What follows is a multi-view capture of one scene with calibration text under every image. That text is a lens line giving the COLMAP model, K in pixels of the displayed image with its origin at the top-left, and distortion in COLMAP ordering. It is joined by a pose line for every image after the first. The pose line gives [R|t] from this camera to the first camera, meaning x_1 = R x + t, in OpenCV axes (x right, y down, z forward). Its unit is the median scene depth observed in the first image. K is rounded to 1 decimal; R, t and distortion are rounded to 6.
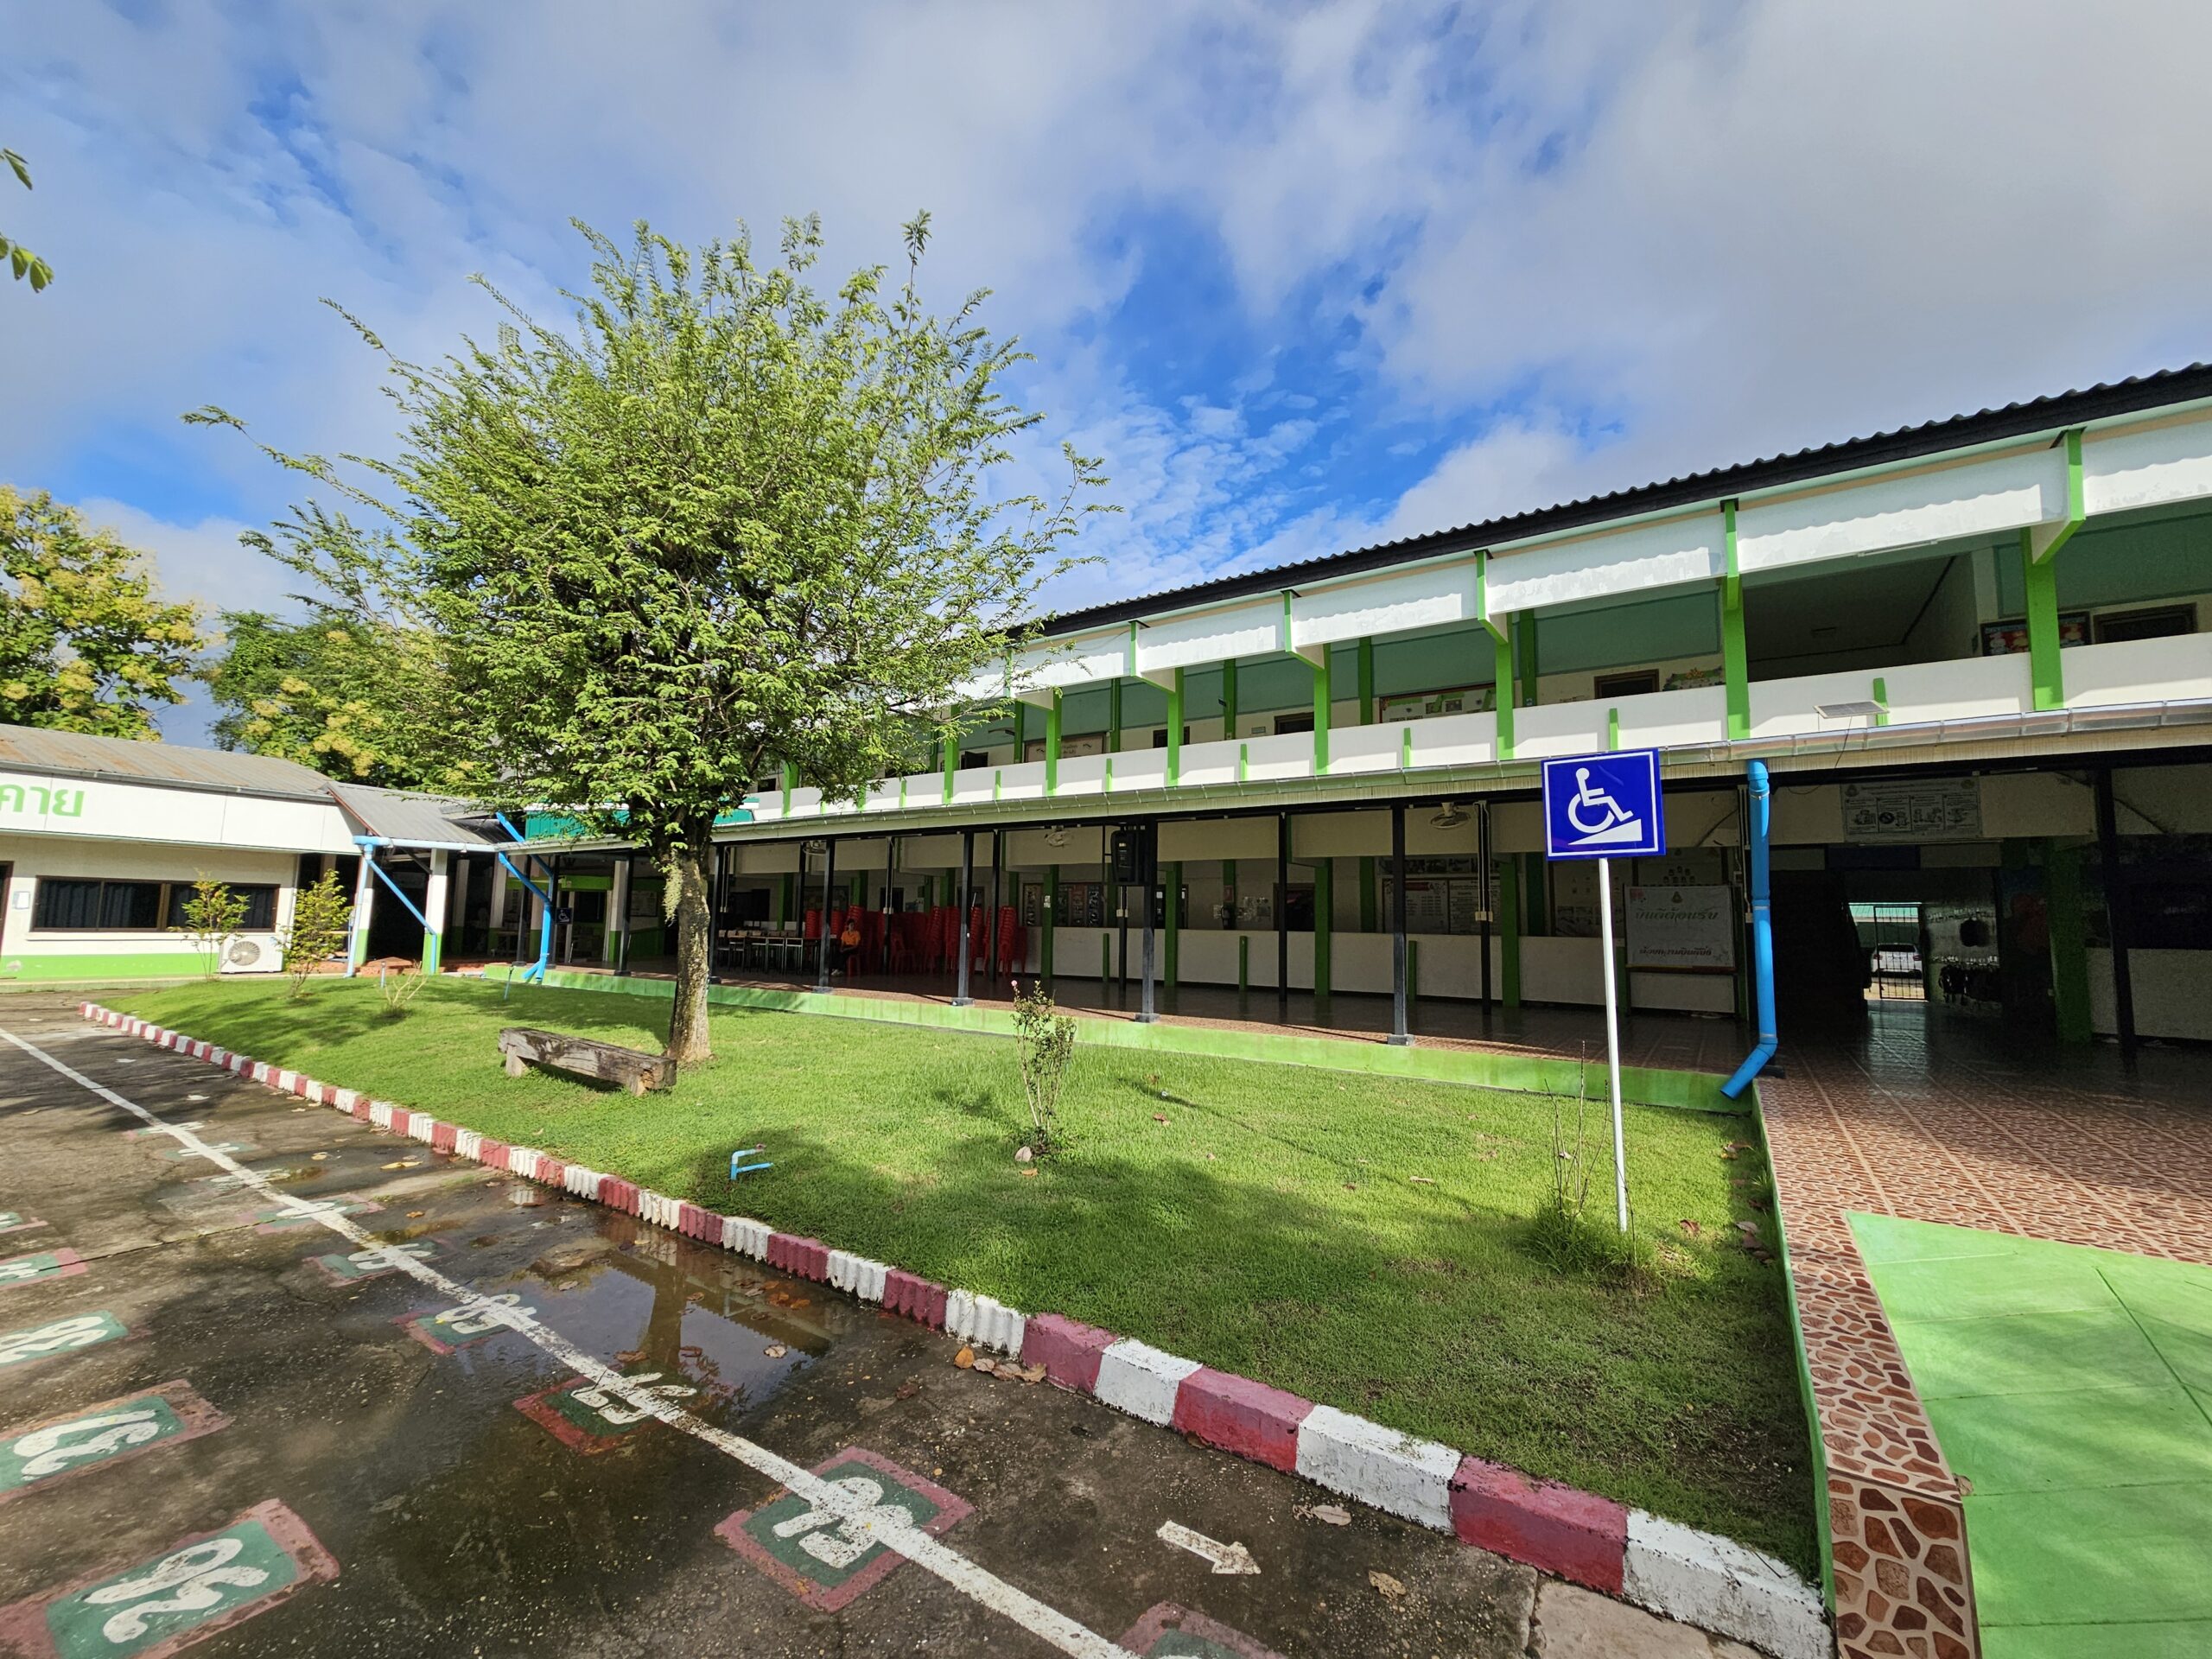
lens RADIAL K [[898.9, 0, 1099.6], [0, 898.9, 832.3], [0, 0, 1]] dist [-0.005393, 0.001715]
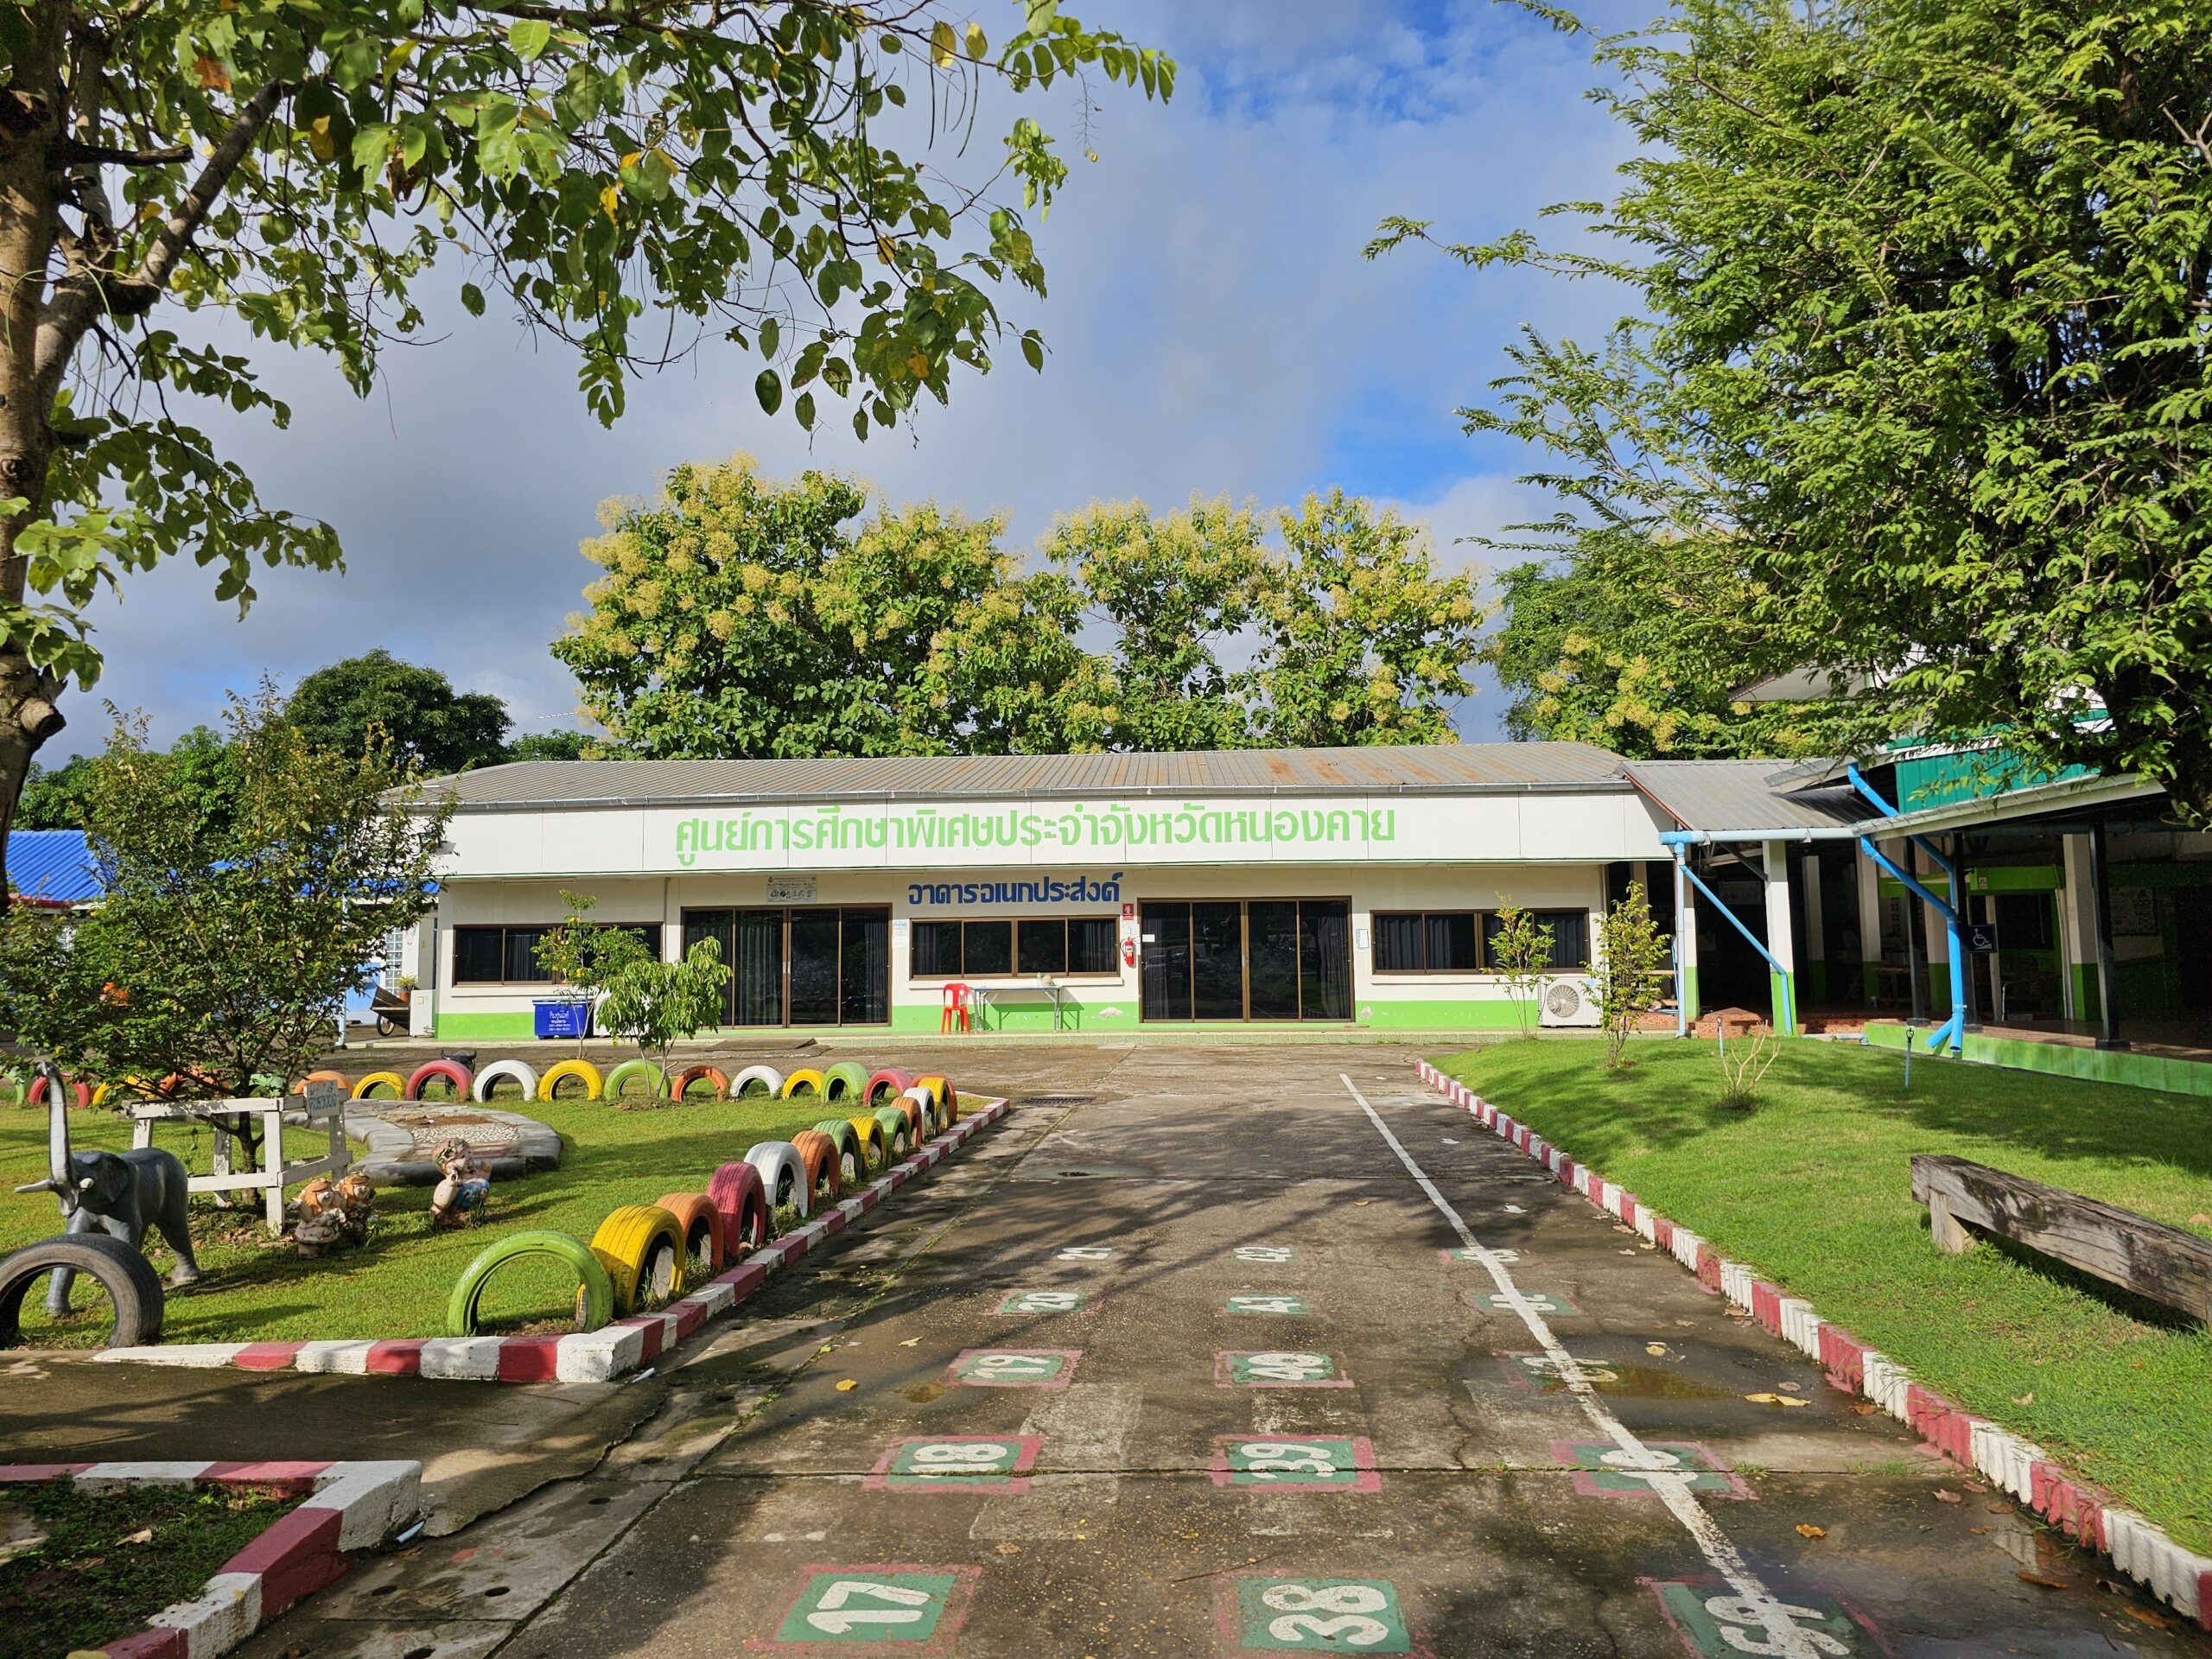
lens RADIAL K [[1474.4, 0, 1130.1], [0, 1474.4, 832.1], [0, 0, 1]] dist [0.051921, -0.049478]
pose [[0.497553, -0.094333, -0.862289, -0.085721], [0.113845, 0.992572, -0.042896, 0.010710], [0.859930, -0.076824, 0.504596, 0.124102]]
